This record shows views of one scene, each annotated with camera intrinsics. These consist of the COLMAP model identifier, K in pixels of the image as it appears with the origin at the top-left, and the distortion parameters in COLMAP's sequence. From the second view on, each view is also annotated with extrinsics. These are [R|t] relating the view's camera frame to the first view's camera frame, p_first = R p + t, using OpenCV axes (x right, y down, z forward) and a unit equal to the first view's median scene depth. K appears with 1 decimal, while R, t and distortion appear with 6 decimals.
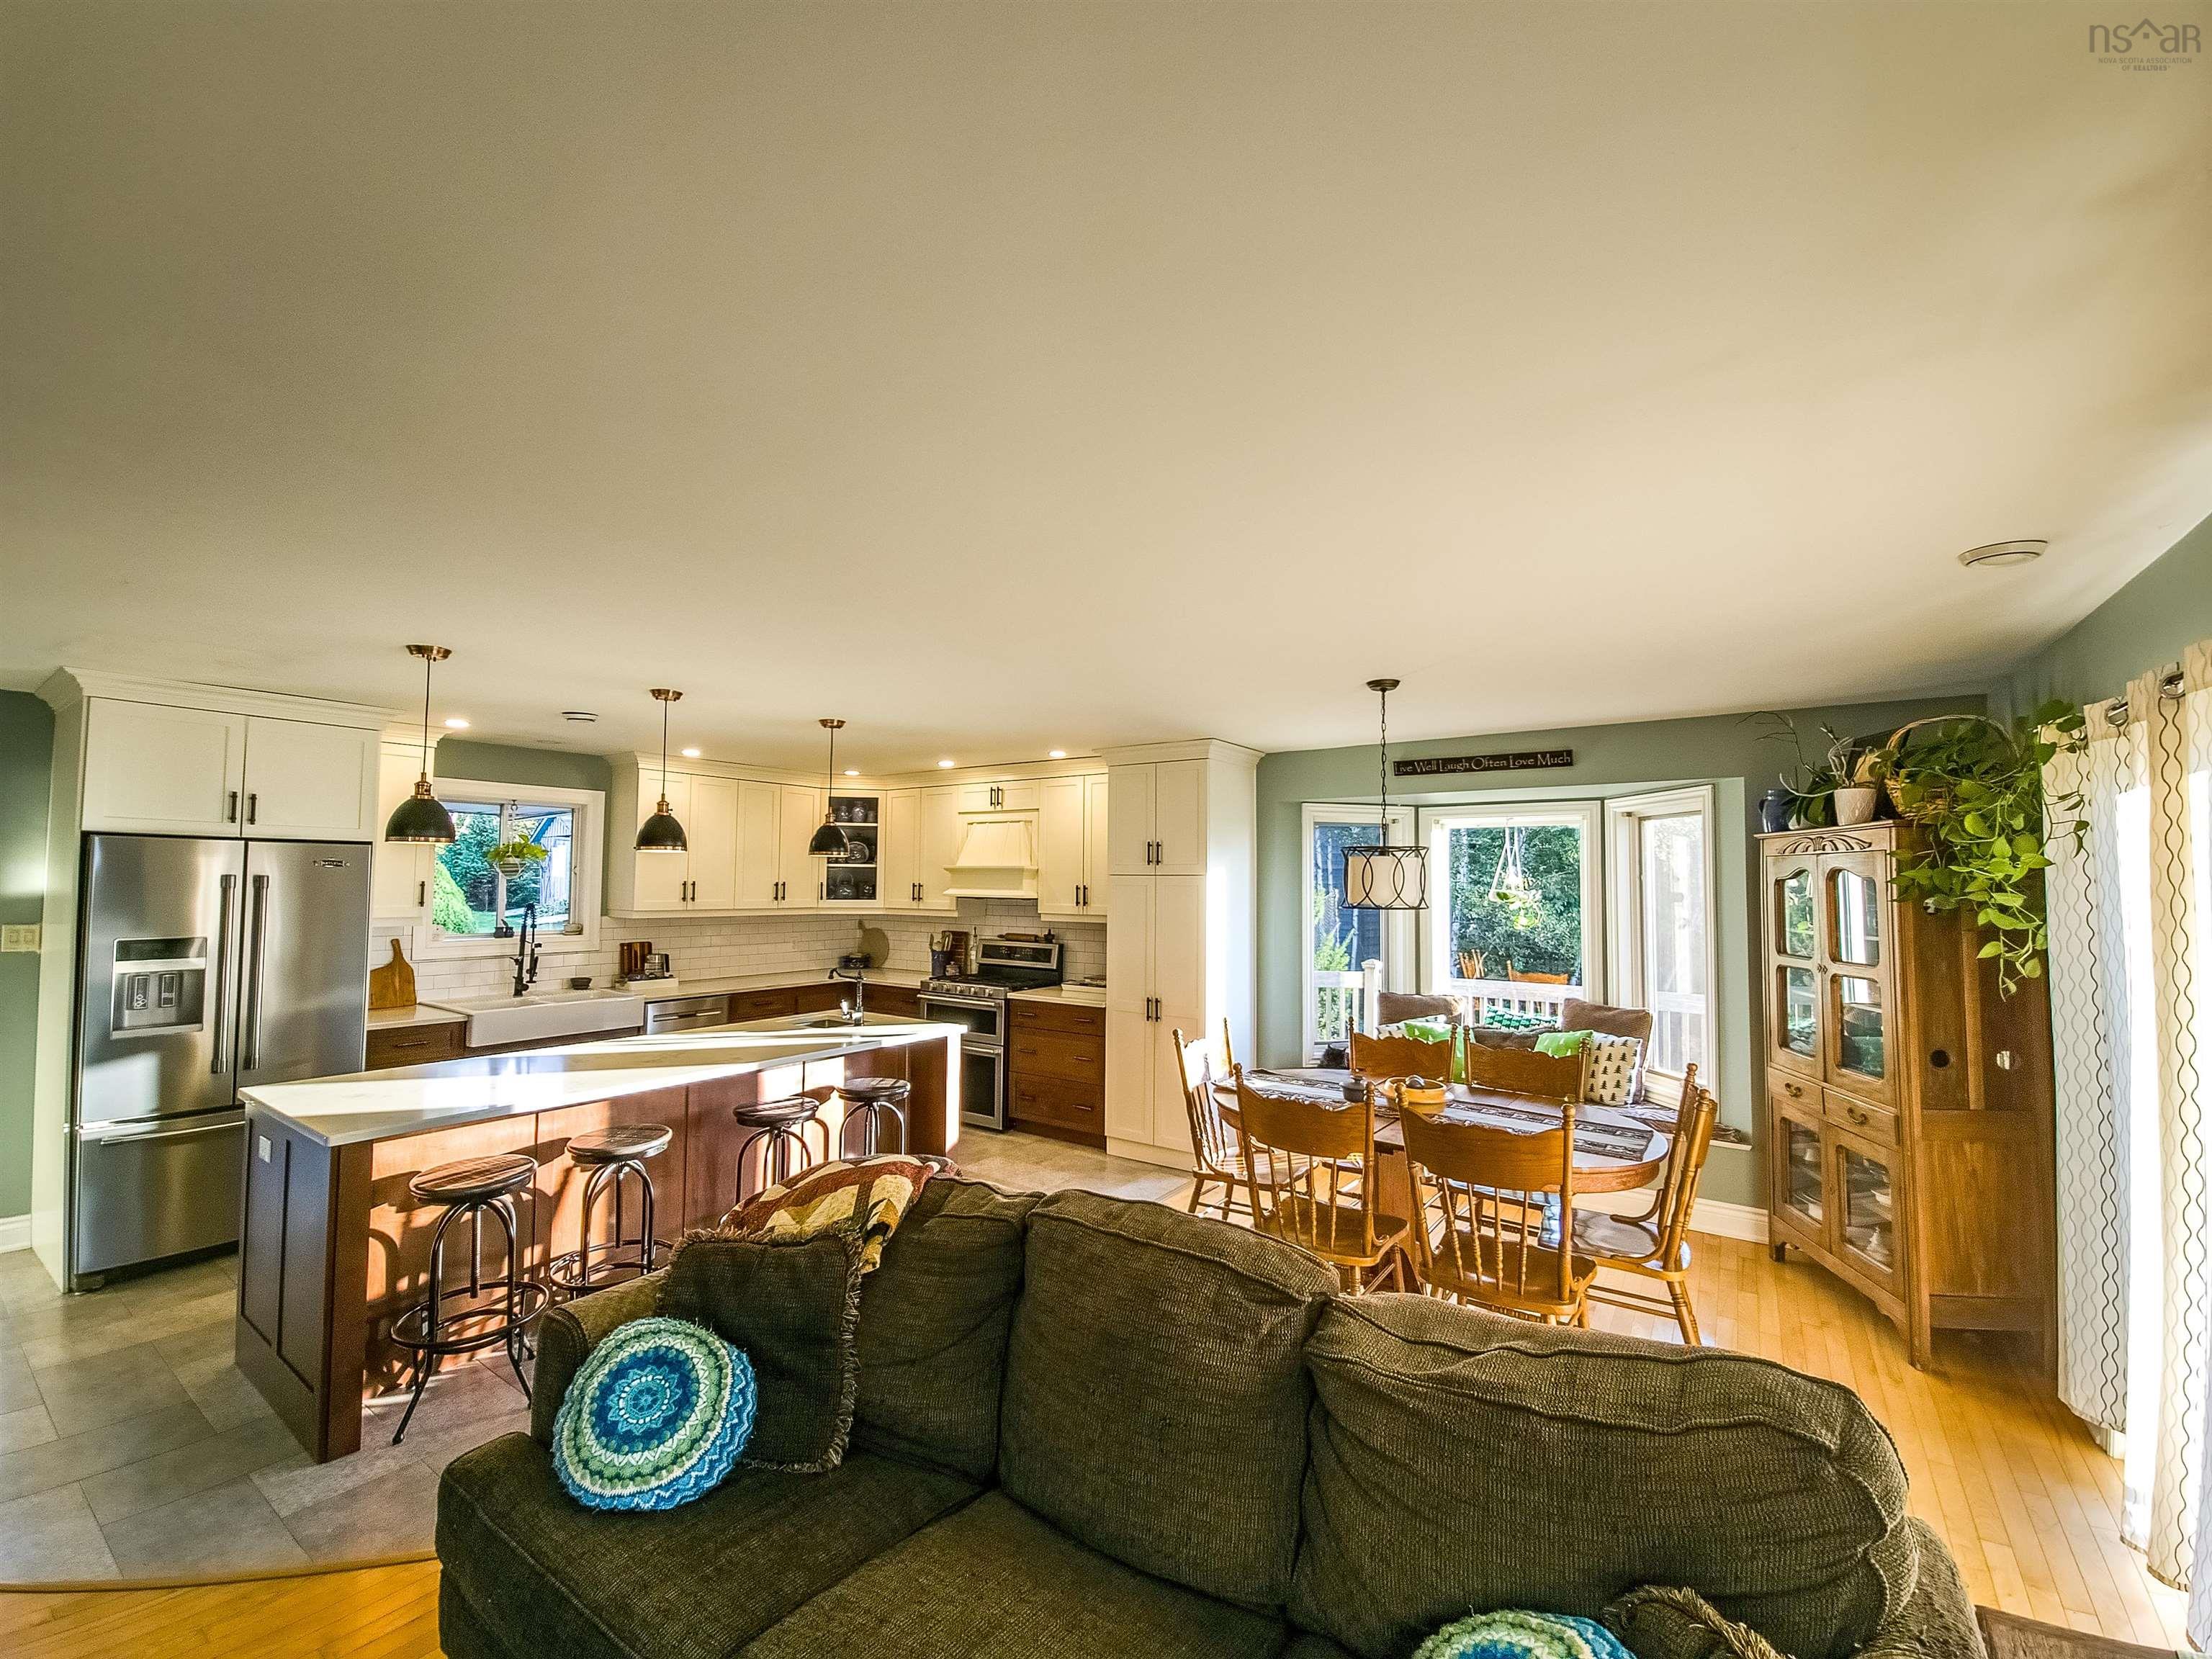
lens RADIAL K [[914.6, 0, 1120.8], [0, 914.6, 838.2], [0, 0, 1]] dist [0.012204, -0.000303]
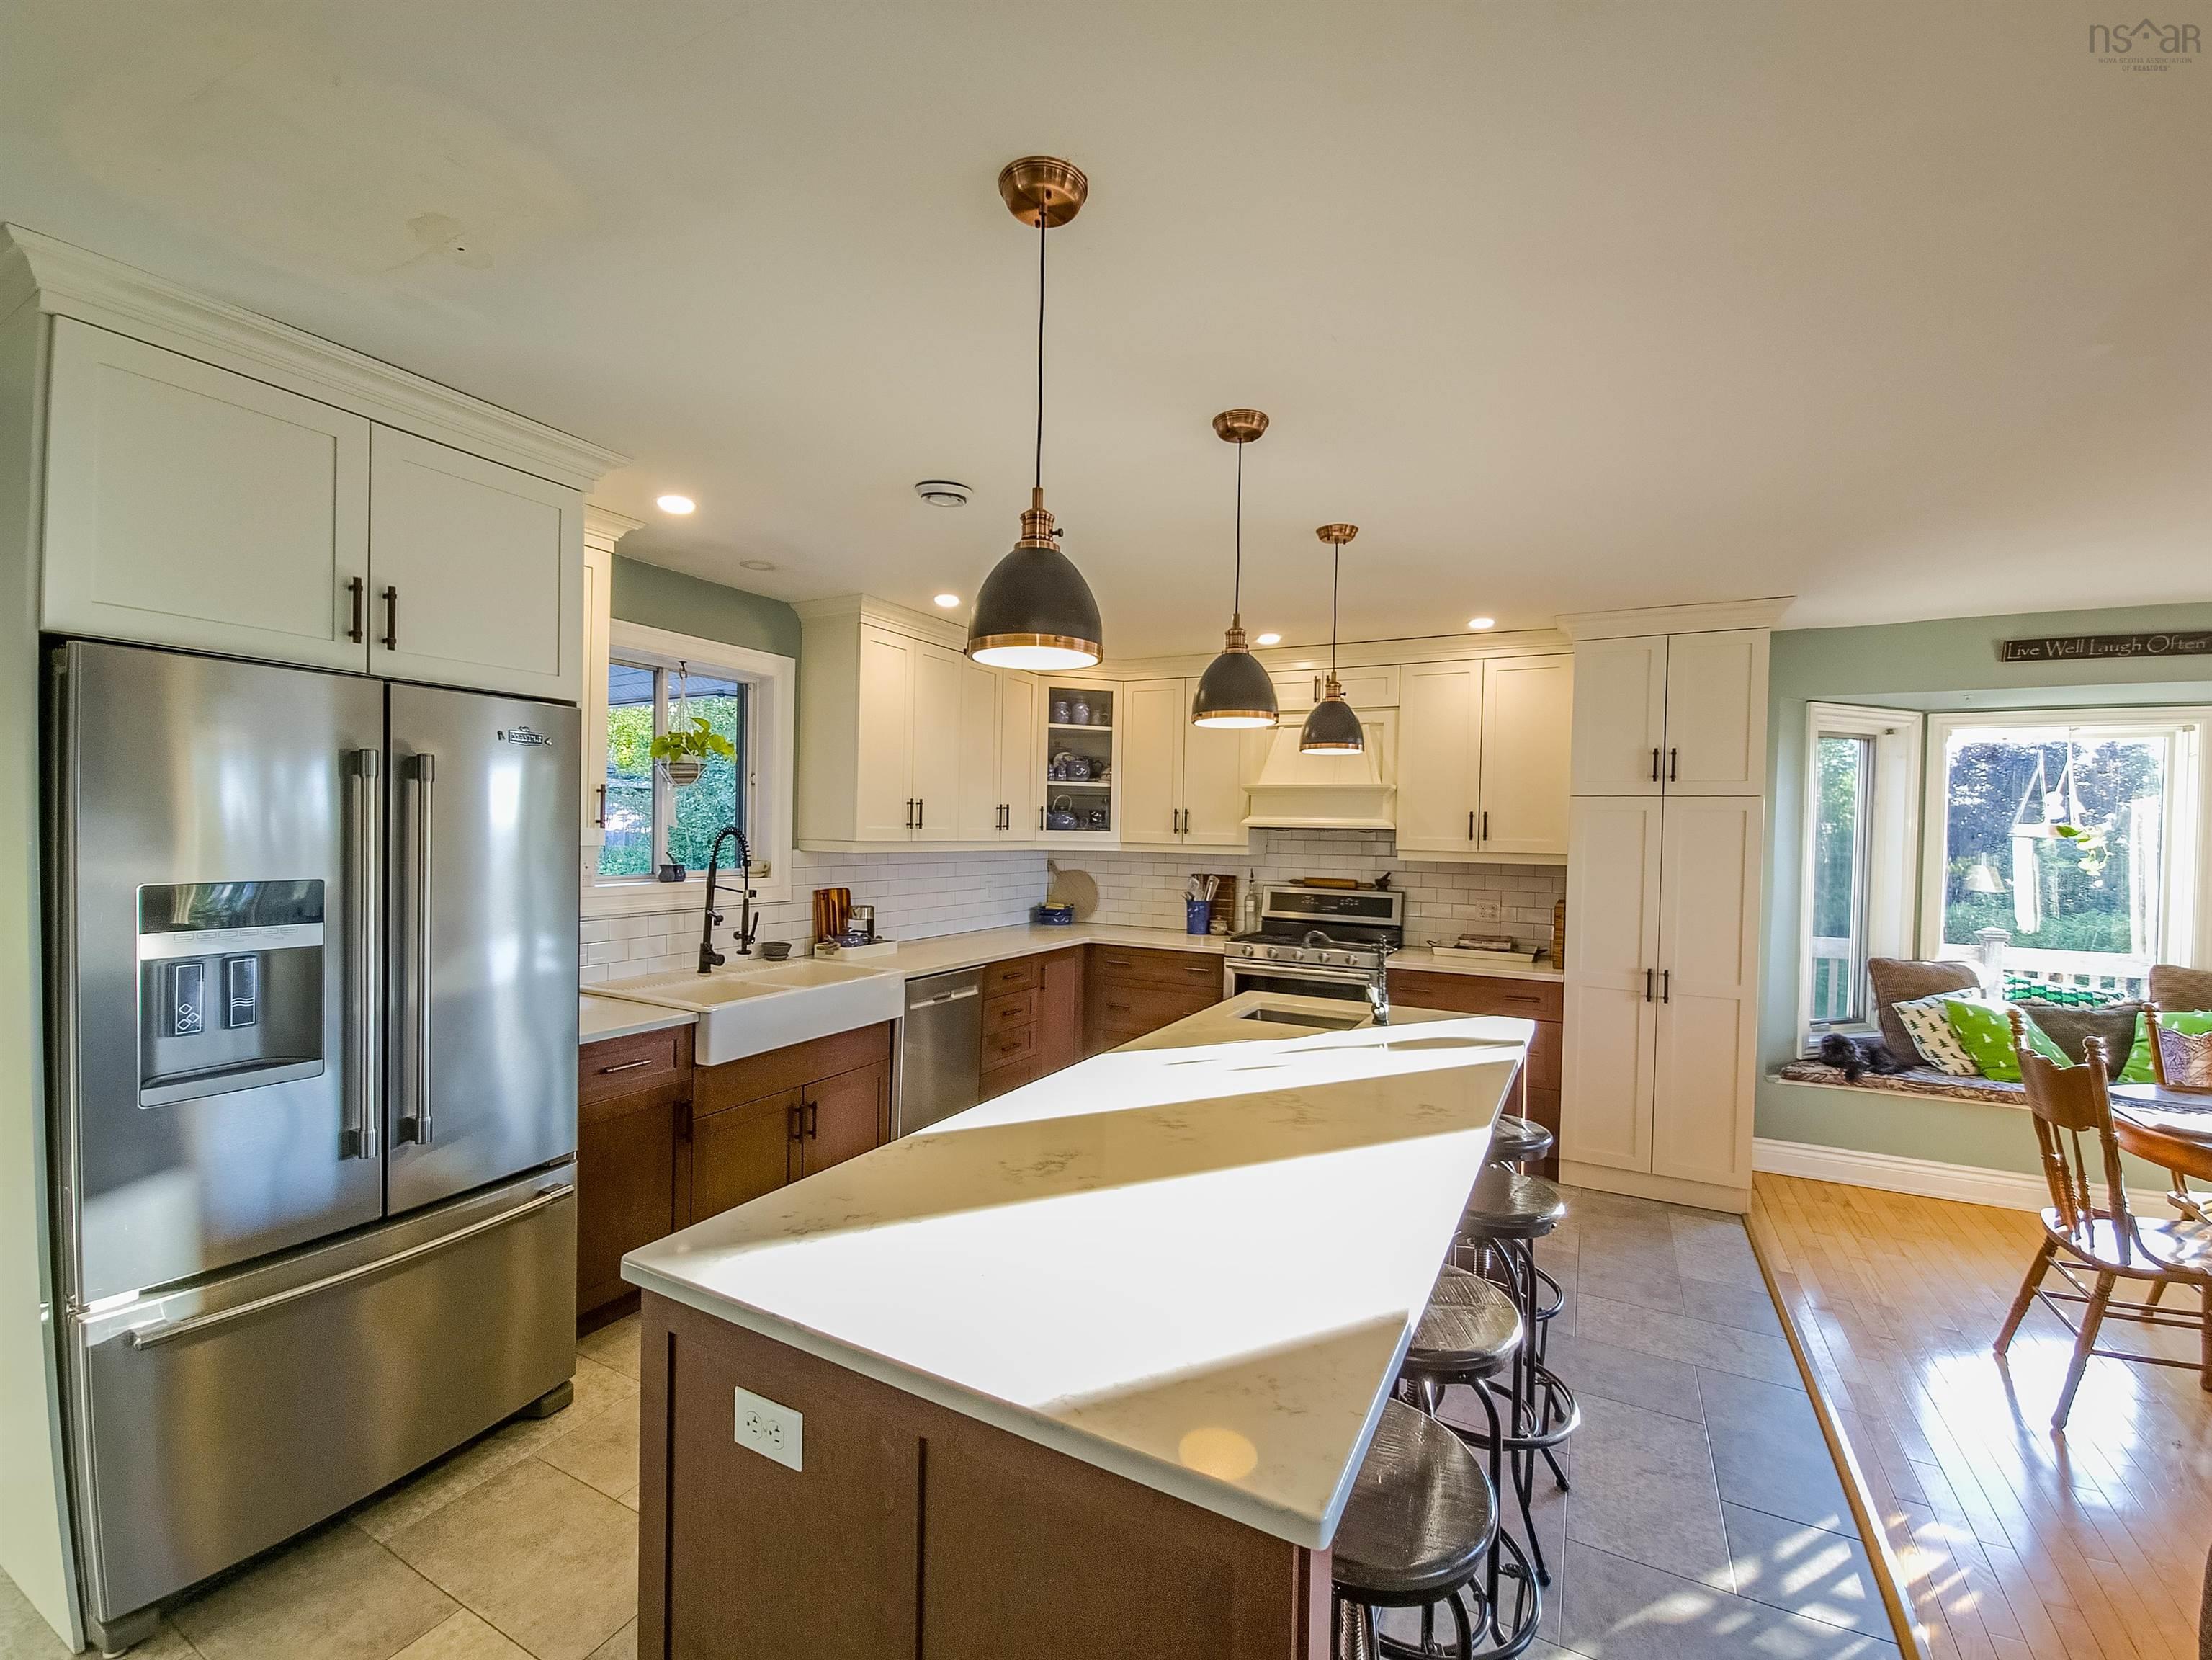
lens RADIAL K [[914.7, 0, 1089.2], [0, 914.7, 835.1], [0, 0, 1]] dist [0.012204, -0.000303]
pose [[0.991013, 0.009317, 0.133440, -0.435436], [-0.016960, 0.998272, 0.056258, 0.033563], [-0.132686, -0.058015, 0.989459, 0.316731]]
